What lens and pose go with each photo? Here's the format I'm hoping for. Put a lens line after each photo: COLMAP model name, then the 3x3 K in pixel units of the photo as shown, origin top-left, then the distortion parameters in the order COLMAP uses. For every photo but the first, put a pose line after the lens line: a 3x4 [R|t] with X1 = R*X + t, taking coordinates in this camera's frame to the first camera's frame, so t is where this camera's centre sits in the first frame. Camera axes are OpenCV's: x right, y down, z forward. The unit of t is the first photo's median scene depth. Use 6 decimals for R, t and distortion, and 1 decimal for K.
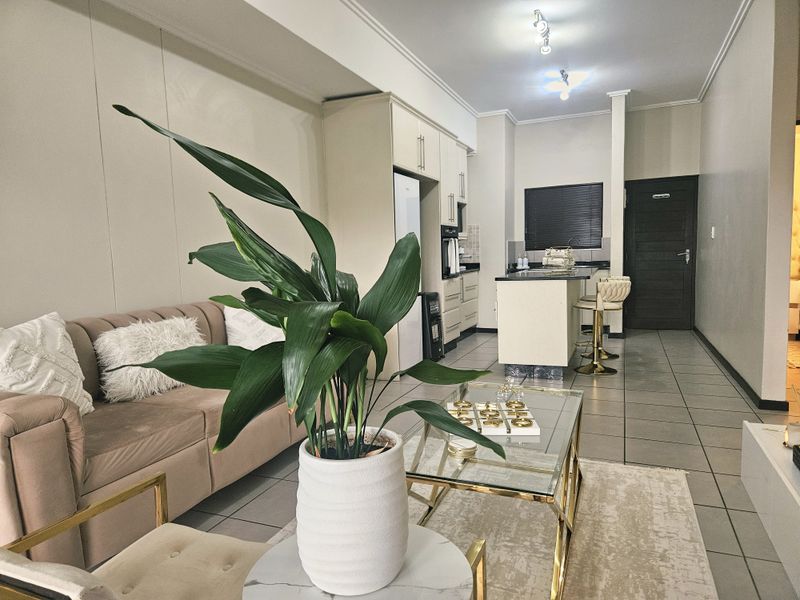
lens RADIAL K [[533.1, 0, 400.3], [0, 533.1, 304.6], [0, 0, 1]] dist [0.050255, -0.032023]
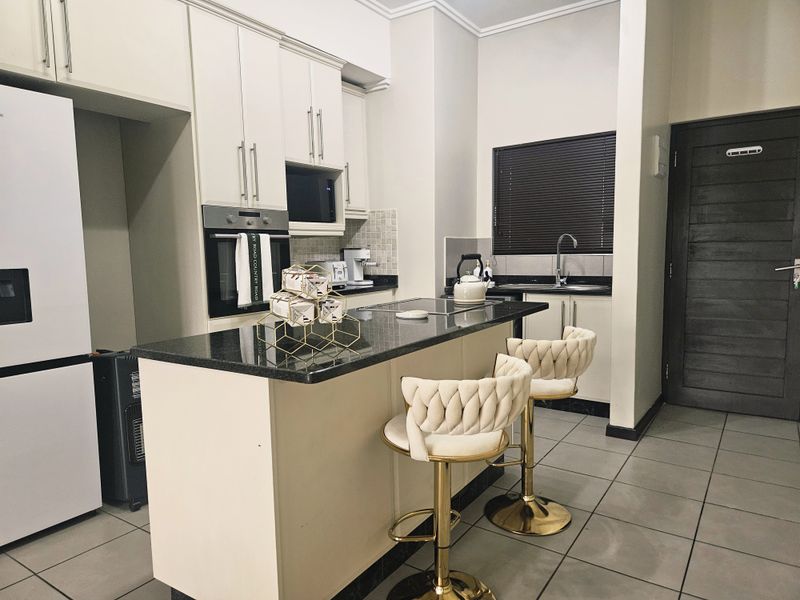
lens RADIAL K [[533.1, 0, 400.2], [0, 533.1, 306.0], [0, 0, 1]] dist [0.050255, -0.032023]
pose [[0.979144, 0.033200, -0.200438, 0.390363], [-0.029738, 0.999352, 0.020259, -0.081998], [0.200980, -0.013875, 0.979497, 0.621300]]
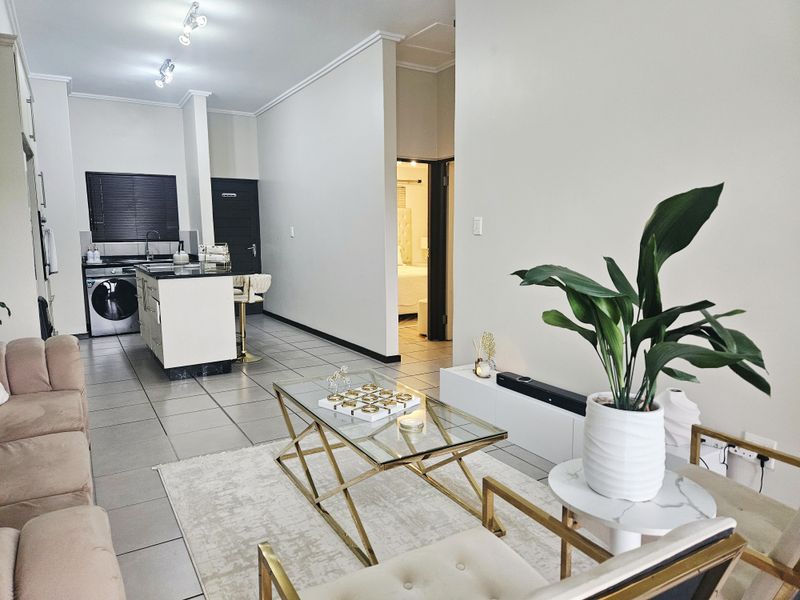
lens RADIAL K [[533.1, 0, 398.4], [0, 533.1, 299.4], [0, 0, 1]] dist [0.050255, -0.032023]
pose [[0.591354, -0.074750, 0.802940, -0.289075], [0.065092, 0.996870, 0.044865, -0.022476], [-0.803781, 0.025734, 0.594369, 0.110253]]
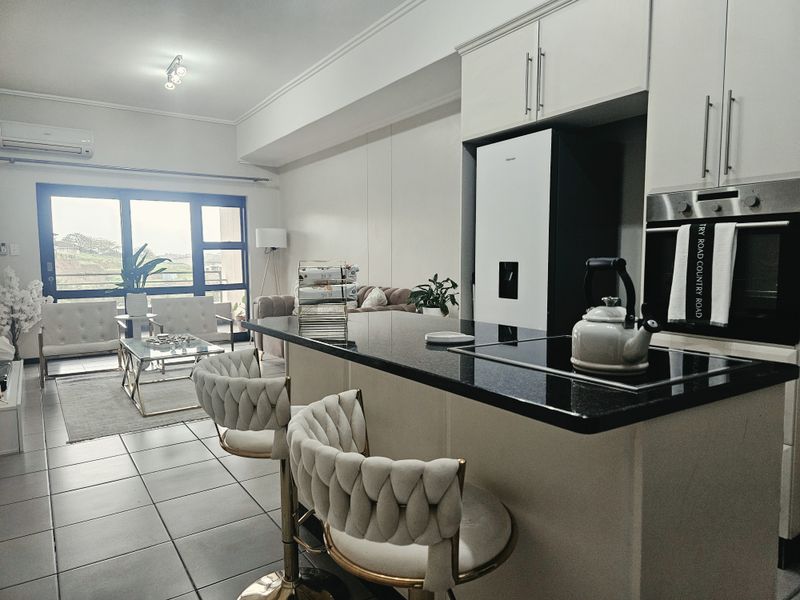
lens RADIAL K [[533.1, 0, 397.6], [0, 533.1, 300.2], [0, 0, 1]] dist [0.050255, -0.032023]
pose [[-0.553435, 0.103408, -0.826448, 0.595742], [-0.056072, 0.985386, 0.160843, -0.139750], [0.831003, 0.135357, -0.539549, 1.194399]]
